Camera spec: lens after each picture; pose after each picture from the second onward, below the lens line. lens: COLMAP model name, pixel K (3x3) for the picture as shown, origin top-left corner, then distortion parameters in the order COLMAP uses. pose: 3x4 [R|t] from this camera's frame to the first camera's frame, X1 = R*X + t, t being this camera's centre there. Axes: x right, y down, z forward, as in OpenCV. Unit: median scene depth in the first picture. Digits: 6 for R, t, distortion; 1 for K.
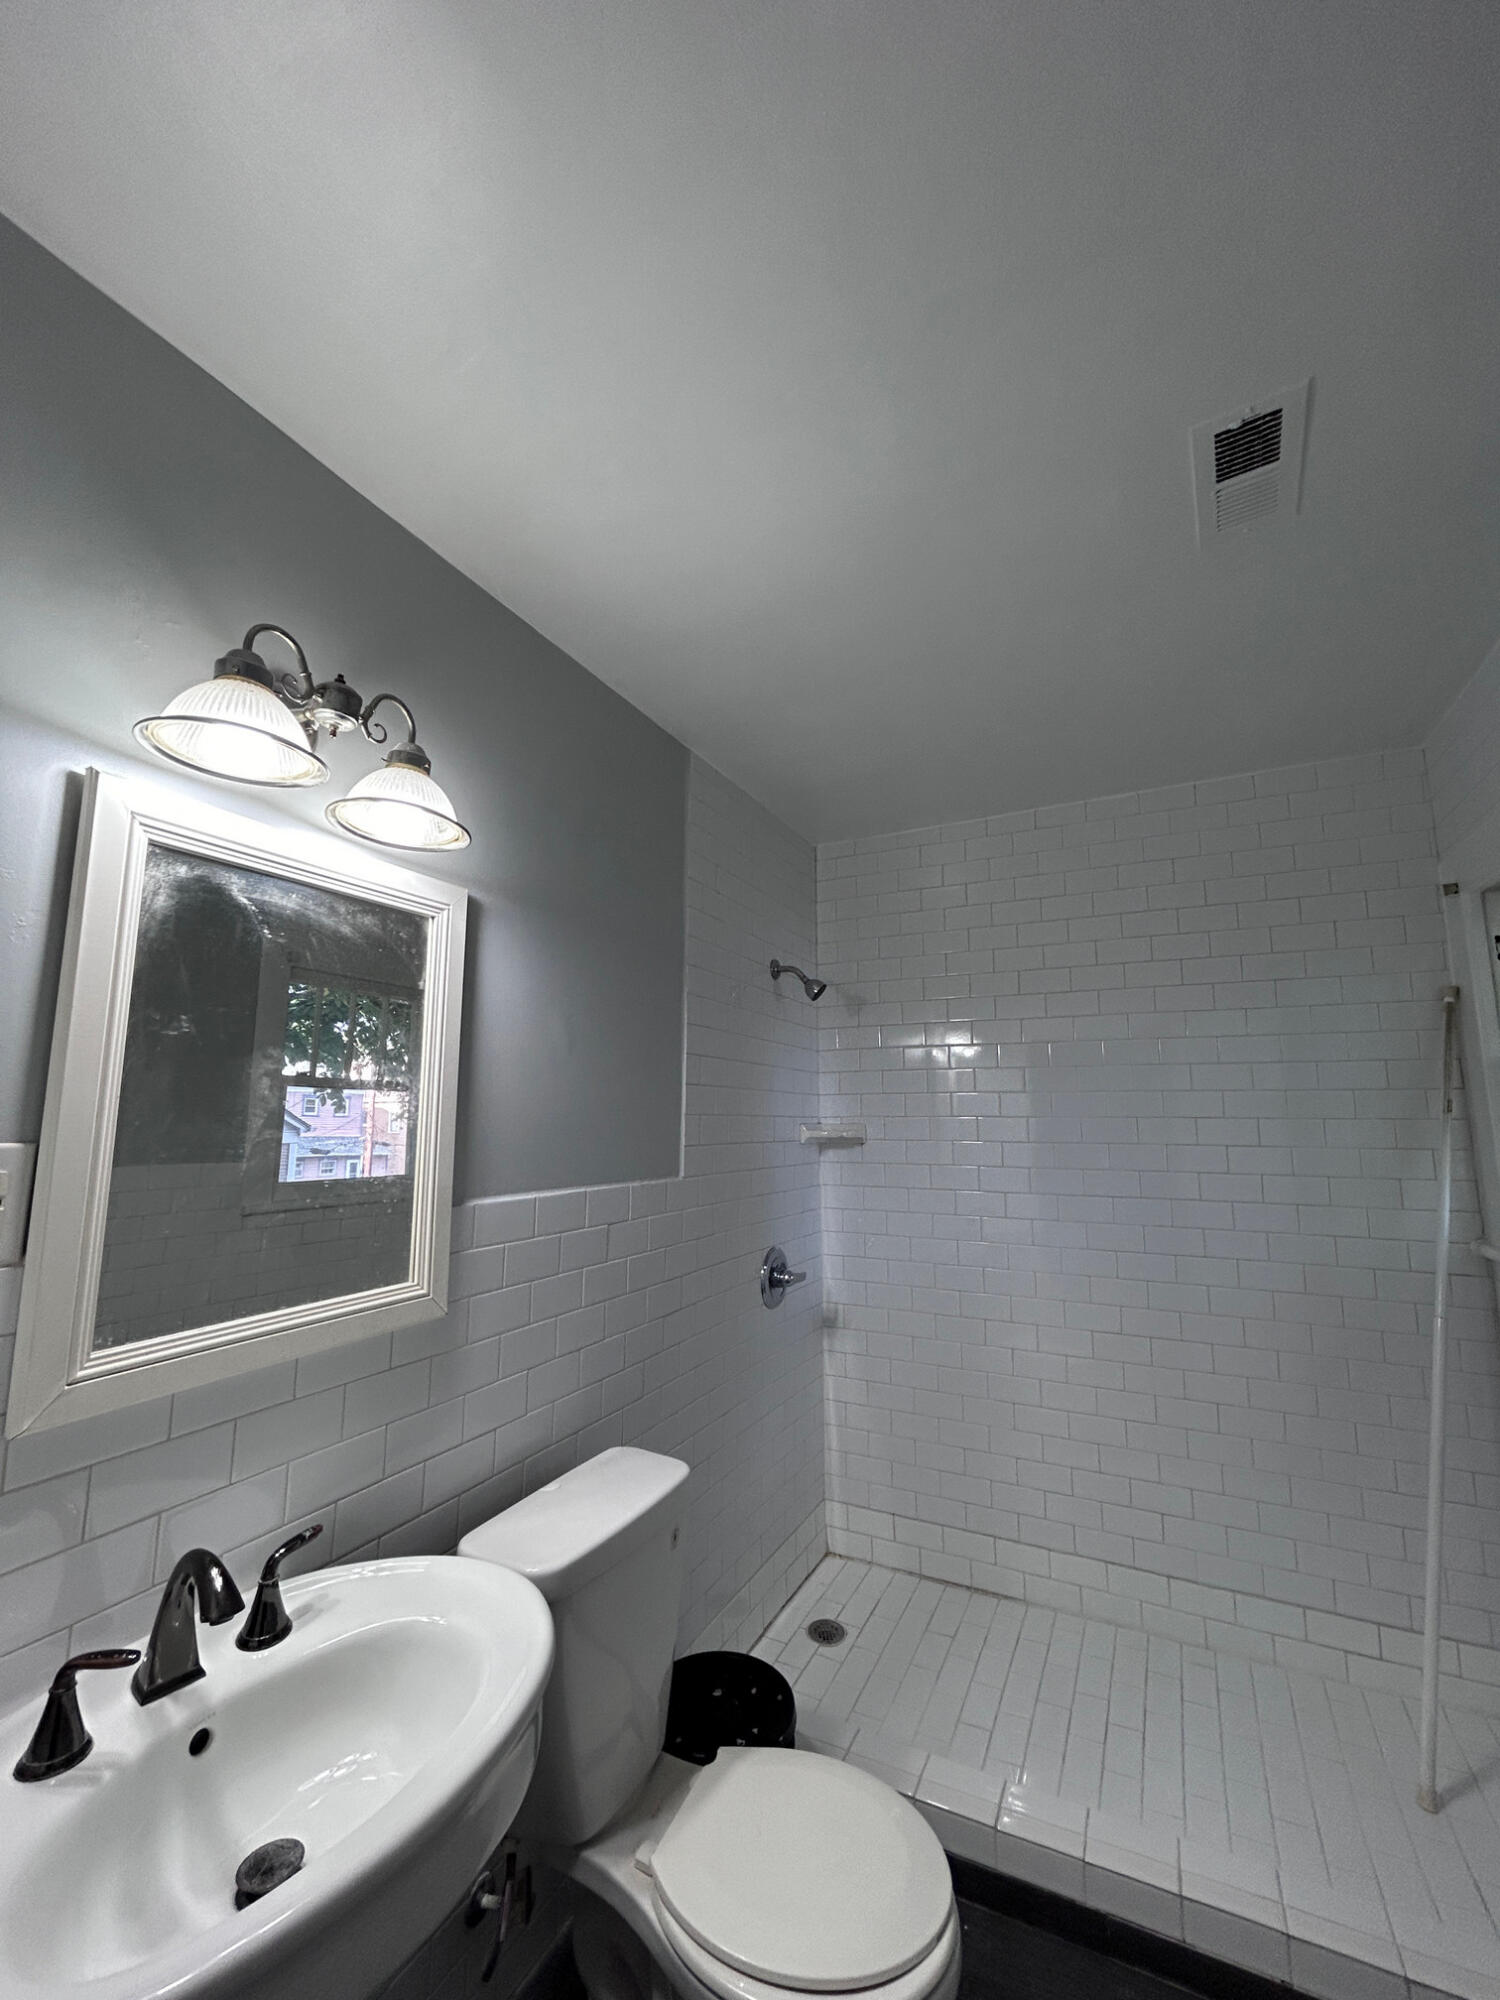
lens RADIAL K [[817.5, 0, 751.8], [0, 817.5, 999.6], [0, 0, 1]] dist [0.004068, -0.000947]
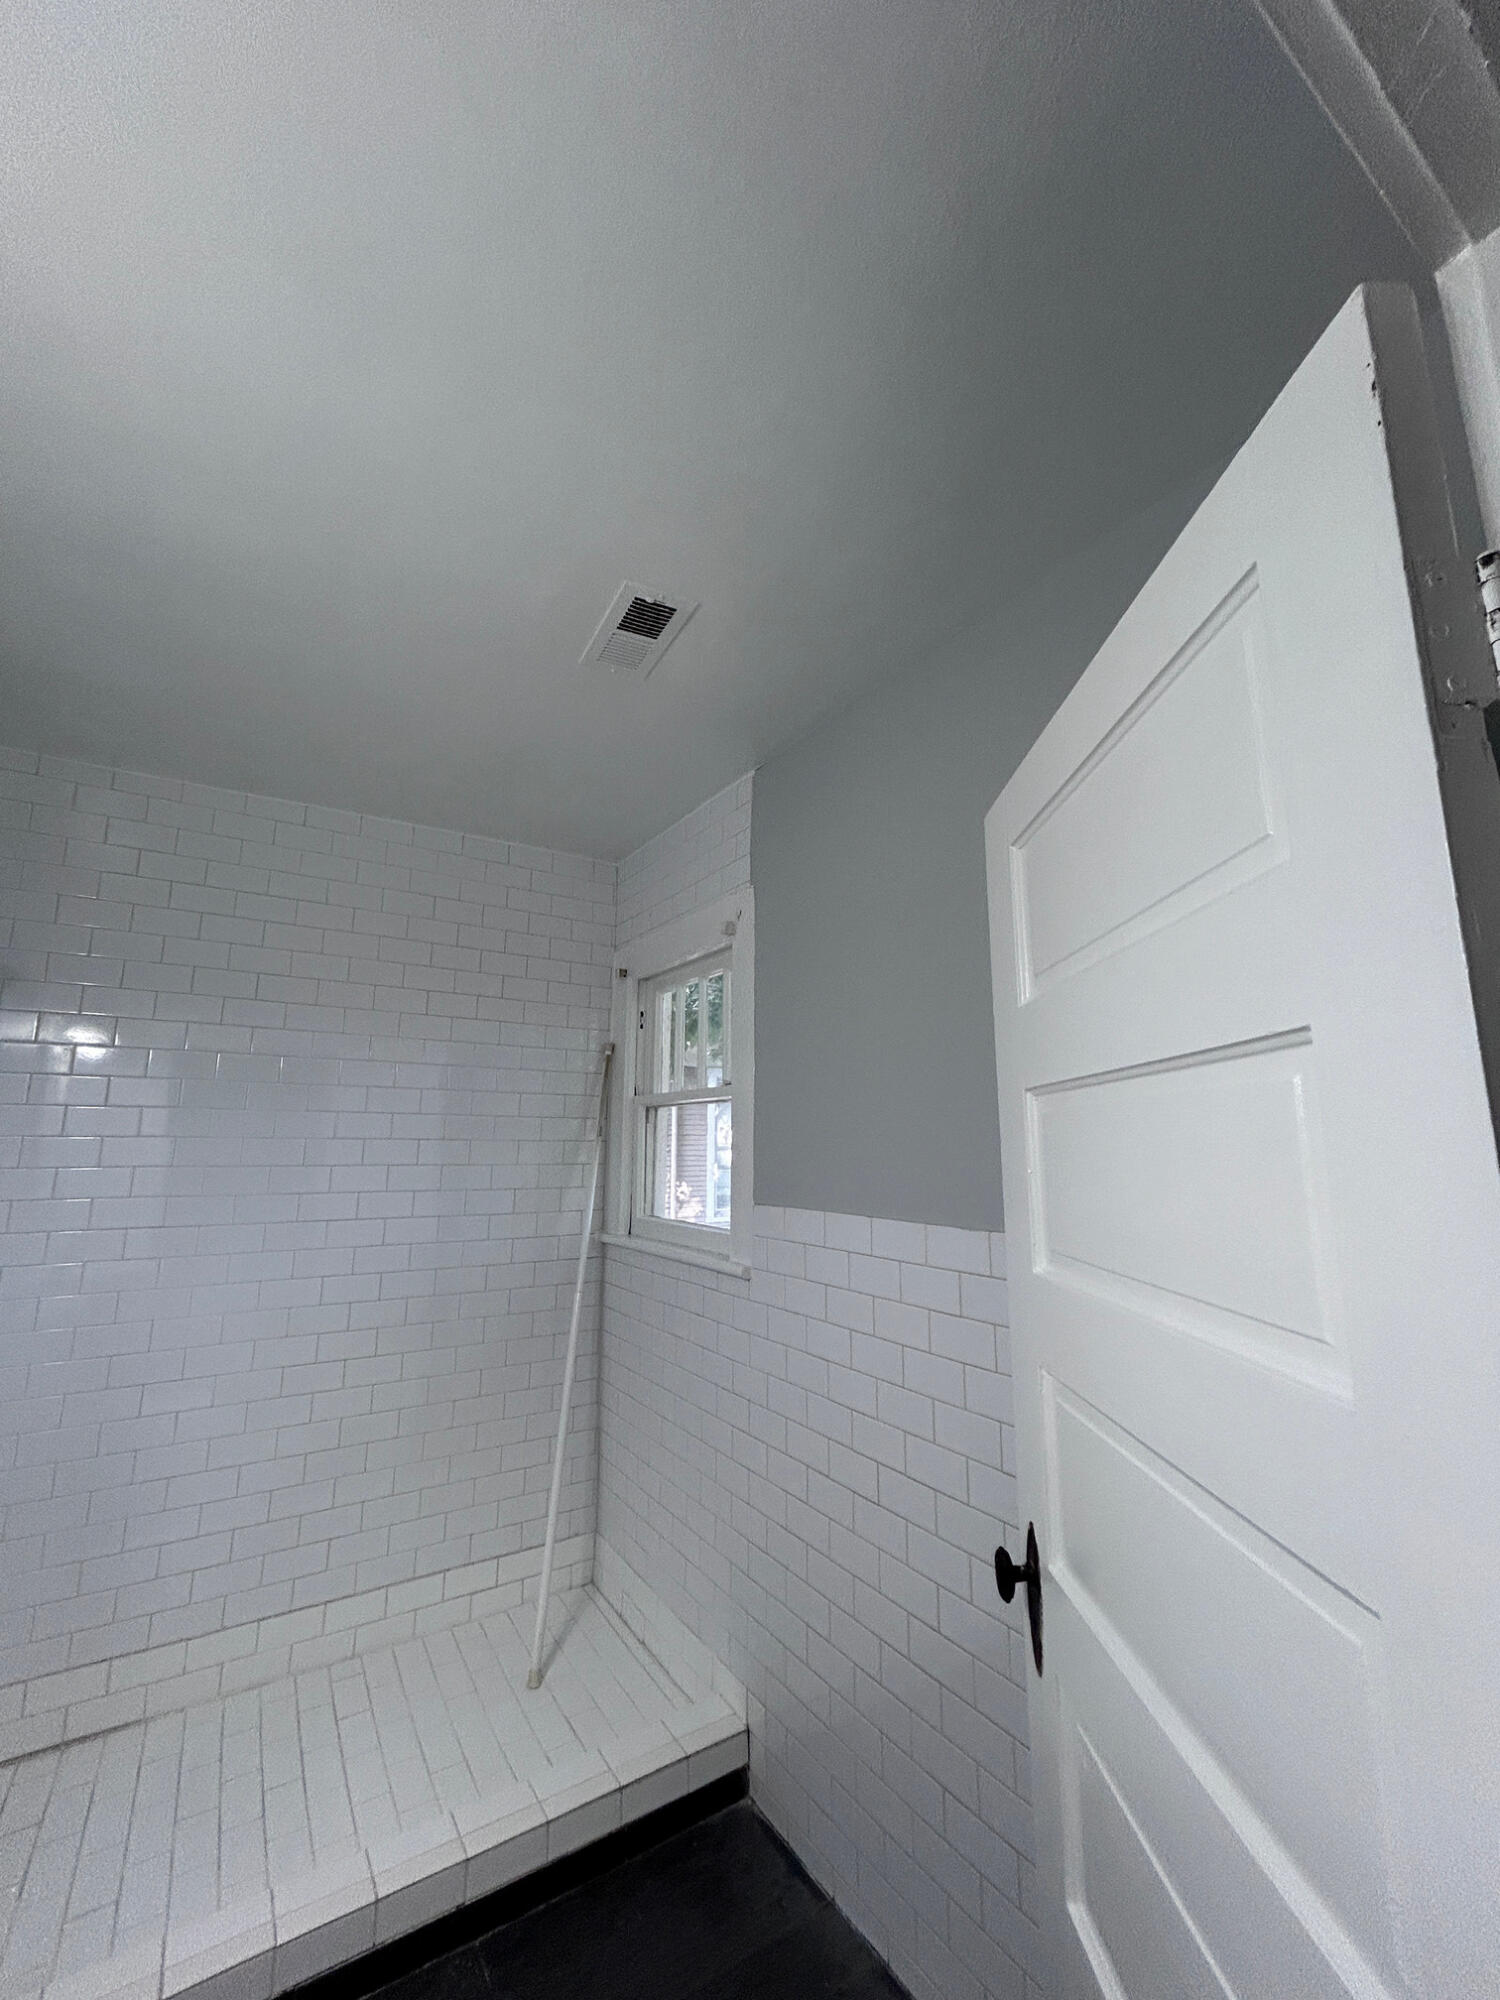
lens RADIAL K [[817.5, 0, 758.9], [0, 817.5, 1000.2], [0, 0, 1]] dist [0.004068, -0.000947]
pose [[0.507901, 0.147592, 0.848677, -0.187032], [-0.129133, 0.987125, -0.094389, 0.009530], [-0.851682, -0.061652, 0.520421, 0.086928]]
